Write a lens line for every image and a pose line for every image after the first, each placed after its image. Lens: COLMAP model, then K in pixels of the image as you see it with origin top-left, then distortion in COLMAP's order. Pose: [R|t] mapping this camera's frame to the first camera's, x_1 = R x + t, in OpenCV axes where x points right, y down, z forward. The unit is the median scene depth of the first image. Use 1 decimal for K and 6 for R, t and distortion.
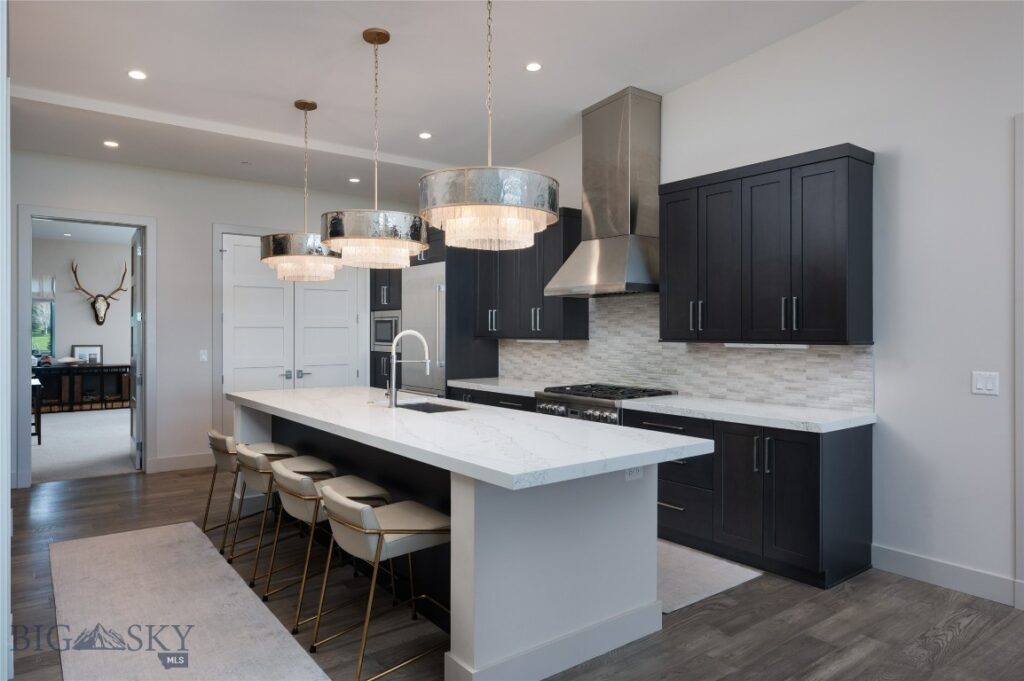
lens RADIAL K [[636.5, 0, 514.6], [0, 636.5, 329.6], [0, 0, 1]] dist [0.005215, 0.002904]
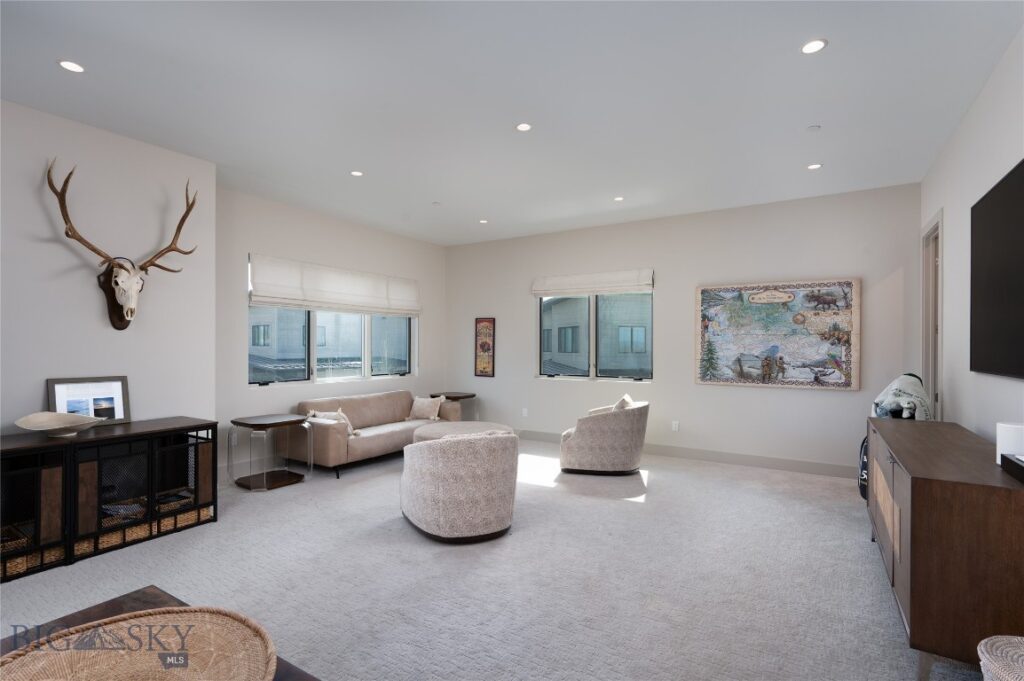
lens RADIAL K [[474.1, 0, 512.0], [0, 474.1, 340.5], [0, 0, 1]] dist [-0.005432, -0.000851]
pose [[0.942134, 0.000055, 0.335238, -0.522030], [-0.002630, 0.999970, 0.007227, -0.002858], [-0.335227, -0.007690, 0.942106, 0.631276]]
